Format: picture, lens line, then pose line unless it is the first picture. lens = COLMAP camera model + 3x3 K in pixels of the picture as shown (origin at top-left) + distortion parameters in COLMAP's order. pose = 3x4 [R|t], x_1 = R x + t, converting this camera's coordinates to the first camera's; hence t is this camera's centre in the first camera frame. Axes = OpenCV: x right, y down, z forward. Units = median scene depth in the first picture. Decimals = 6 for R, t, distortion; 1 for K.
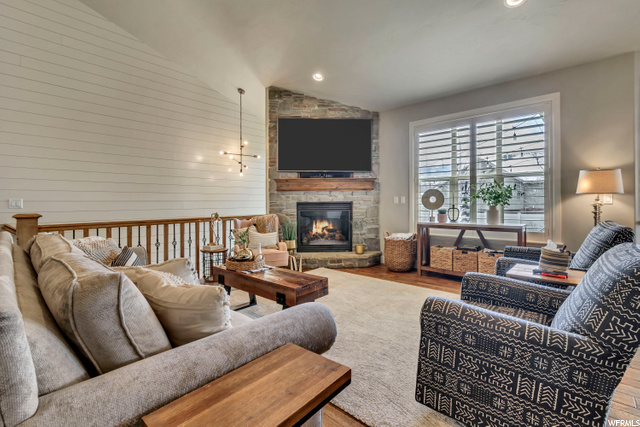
lens RADIAL K [[300.9, 0, 320.0], [0, 300.9, 213.5], [0, 0, 1]] dist [0.001546, 0.001074]
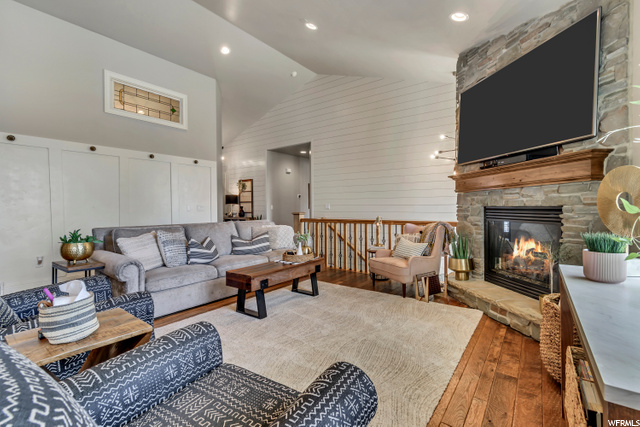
lens RADIAL K [[300.9, 0, 320.0], [0, 300.9, 213.5], [0, 0, 1]] dist [0.001546, 0.001074]
pose [[0.055394, 0.030922, -0.997986, 0.580284], [-0.000303, 0.999521, 0.030952, -0.041997], [0.998465, -0.001412, 0.055377, 0.591313]]
